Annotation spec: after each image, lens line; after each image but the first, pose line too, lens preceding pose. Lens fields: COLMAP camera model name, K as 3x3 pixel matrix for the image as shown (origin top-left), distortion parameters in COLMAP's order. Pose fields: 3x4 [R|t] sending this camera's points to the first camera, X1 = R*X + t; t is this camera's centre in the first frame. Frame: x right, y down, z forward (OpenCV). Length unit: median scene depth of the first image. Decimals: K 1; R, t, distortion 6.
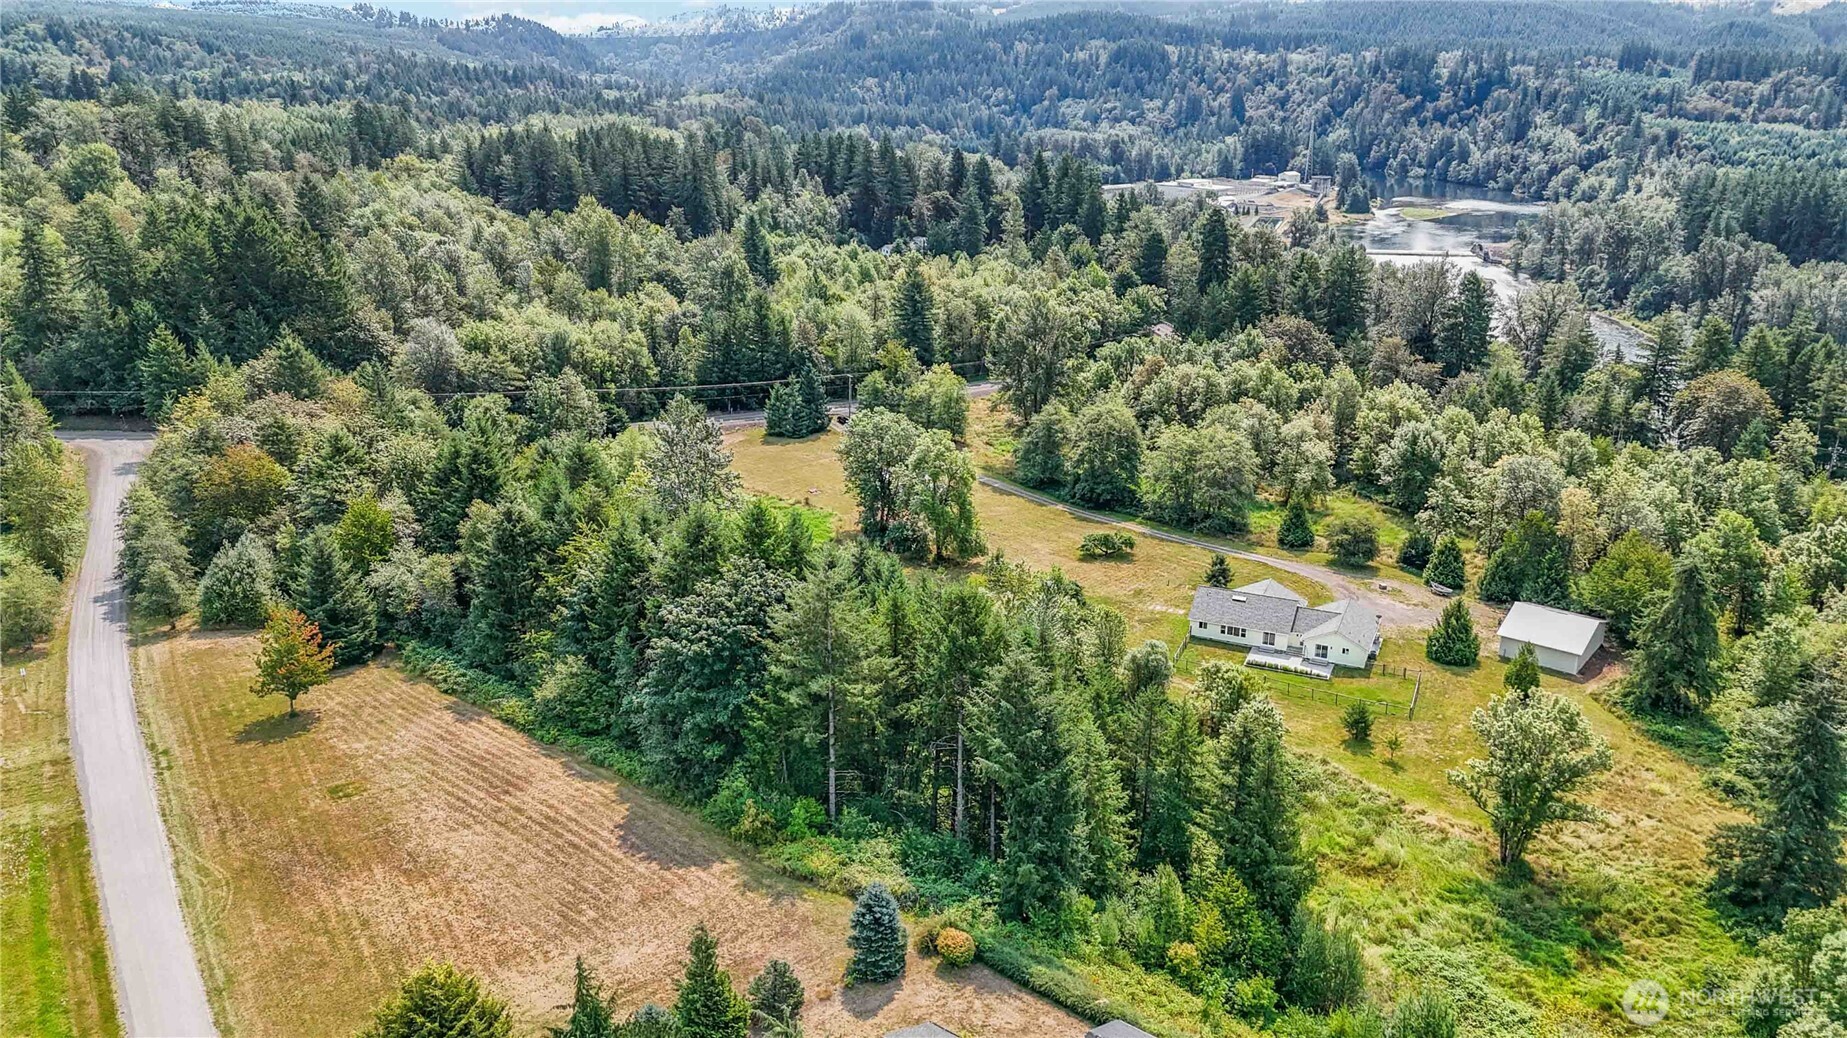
lens RADIAL K [[1356.1, 0, 919.1], [0, 1356.1, 530.9], [0, 0, 1]] dist [0.068274, -0.055419]
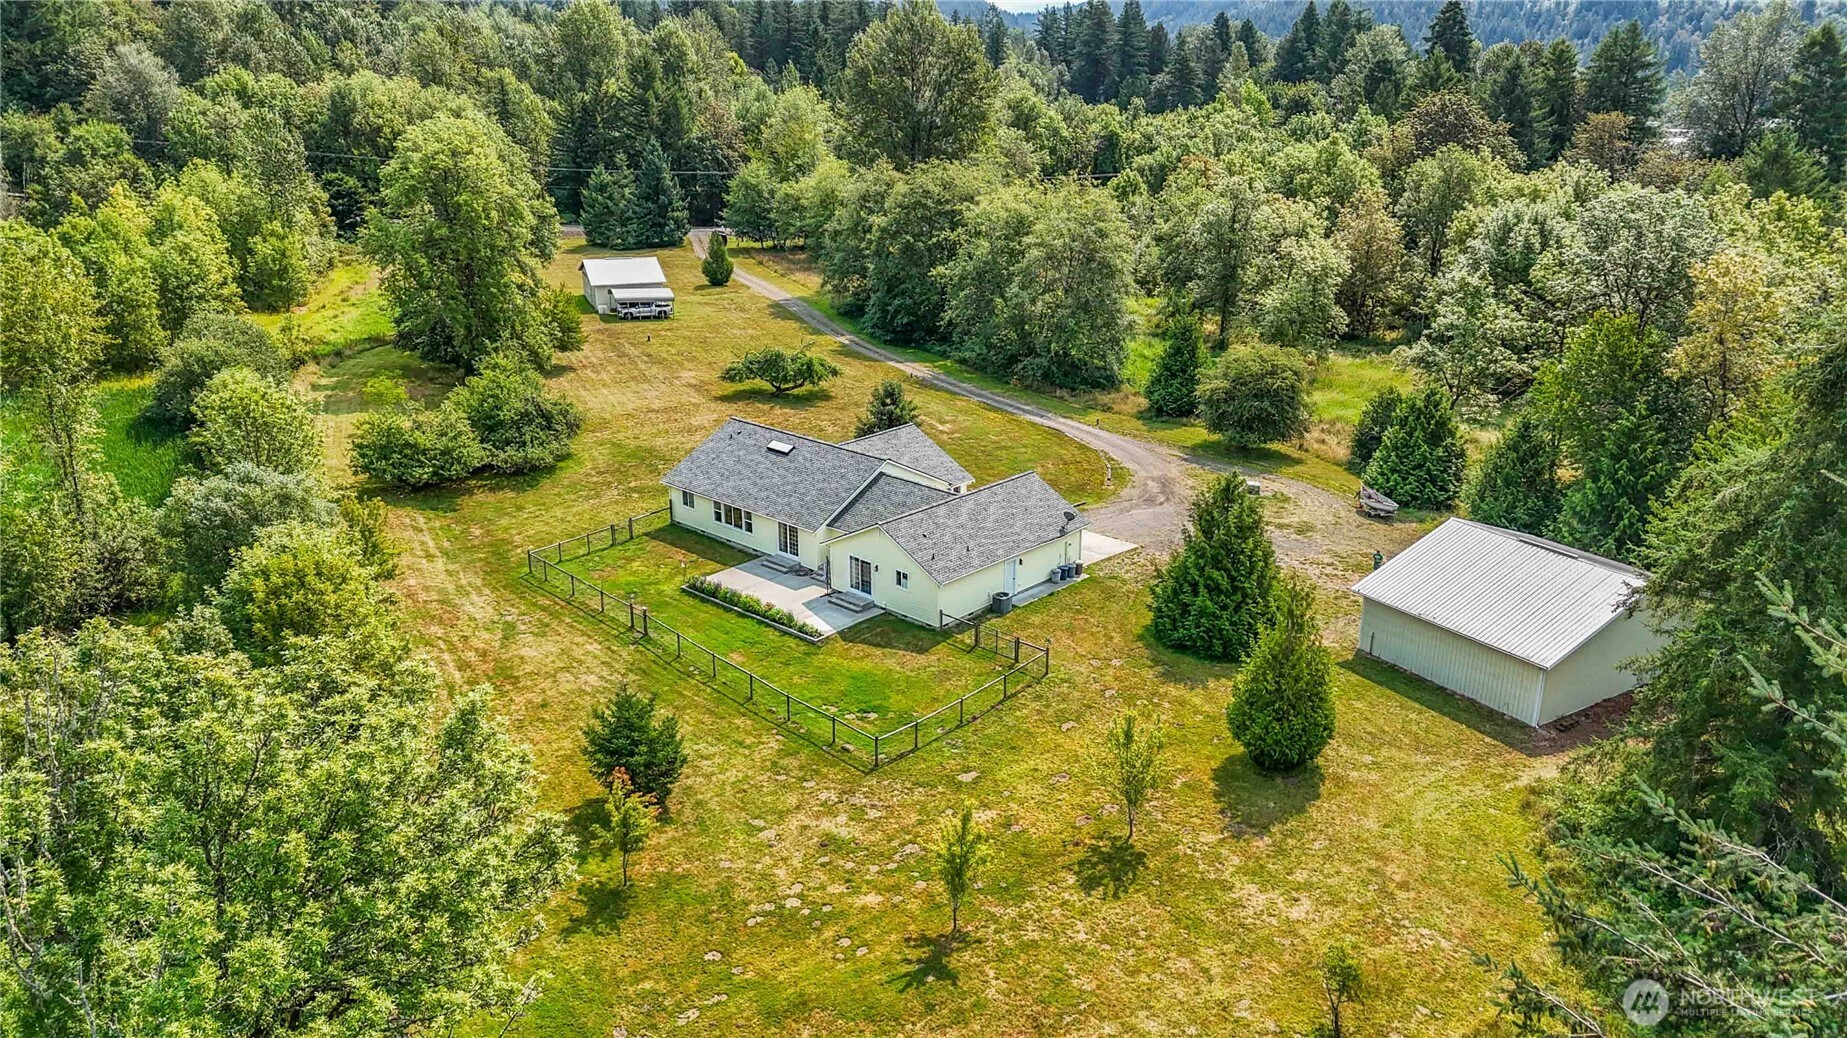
lens RADIAL K [[1356.1, 0, 925.8], [0, 1356.1, 529.3], [0, 0, 1]] dist [0.068274, -0.055419]
pose [[0.948425, 0.106189, -0.298685, 0.209111], [-0.106130, 0.994216, 0.016466, 0.032572], [0.298706, 0.016082, 0.954210, 0.311160]]
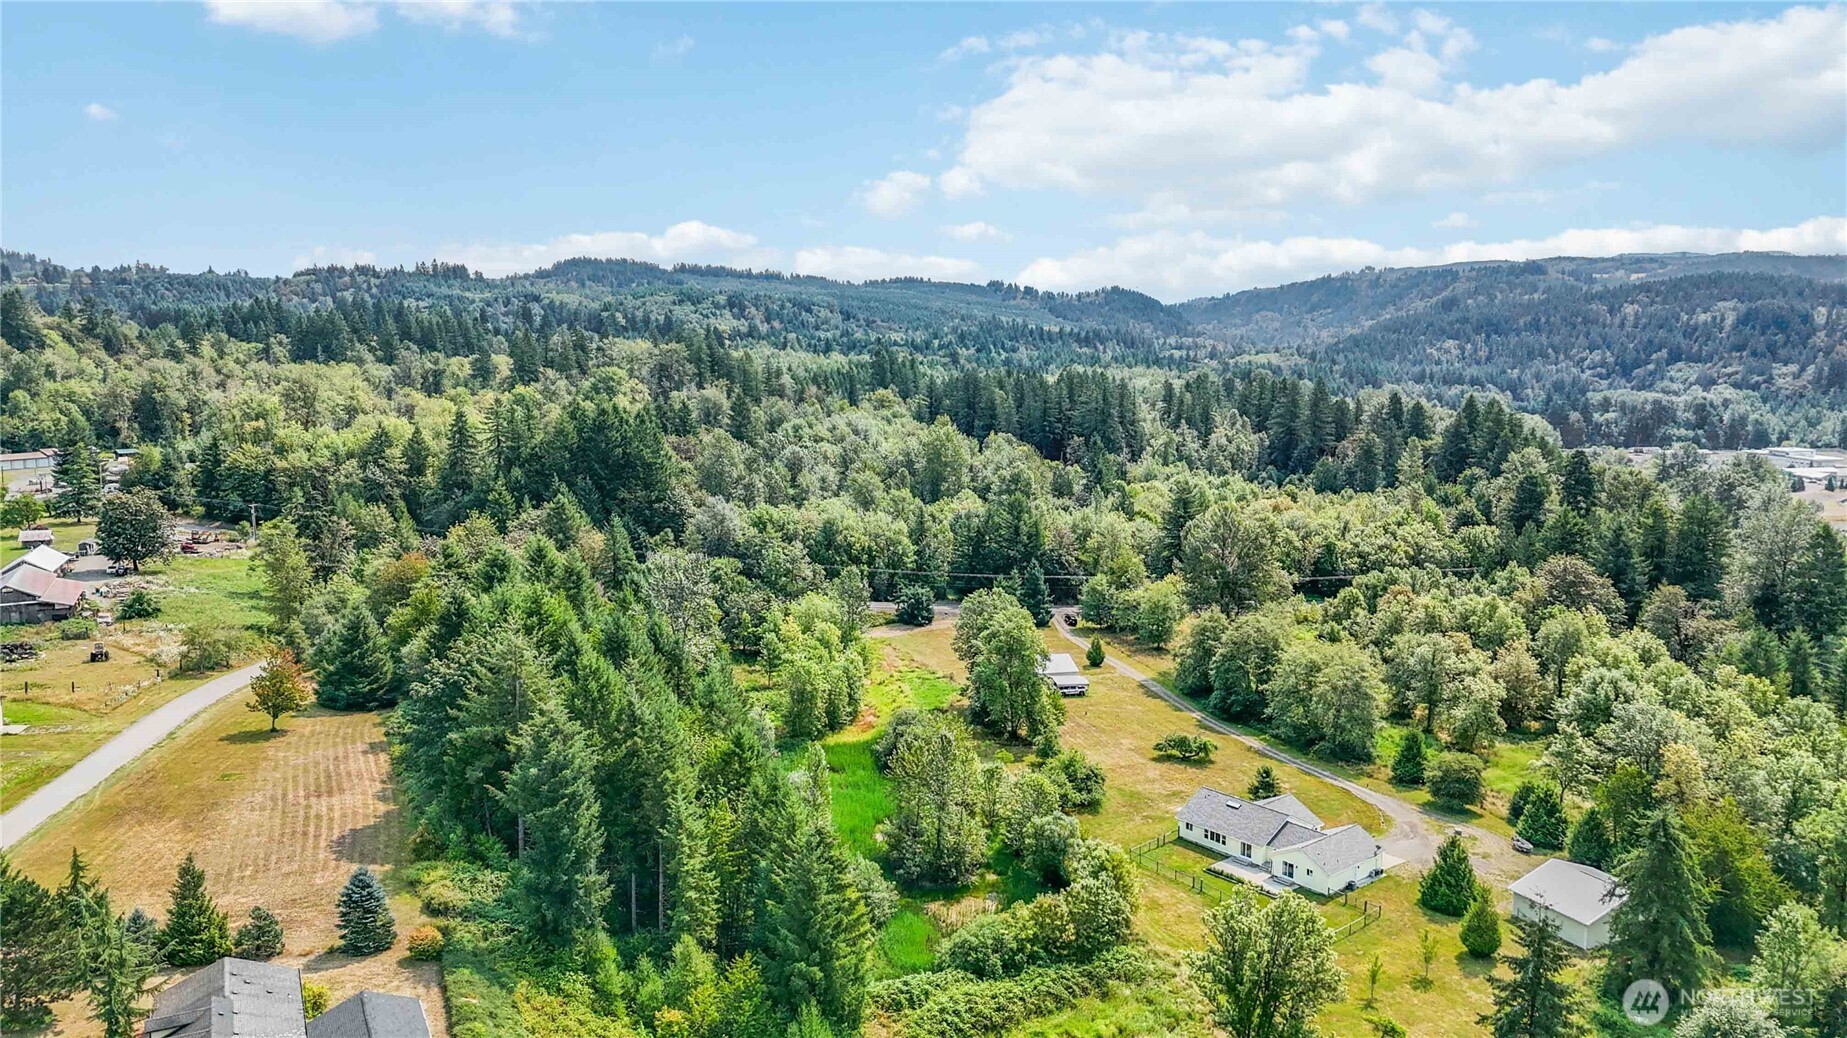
lens RADIAL K [[1356.1, 0, 917.6], [0, 1356.1, 526.3], [0, 0, 1]] dist [0.068274, -0.055419]
pose [[0.903819, 0.066940, -0.422648, 0.216565], [-0.144878, 0.977227, -0.155041, 0.020292], [0.402644, 0.201361, 0.892934, 0.017757]]
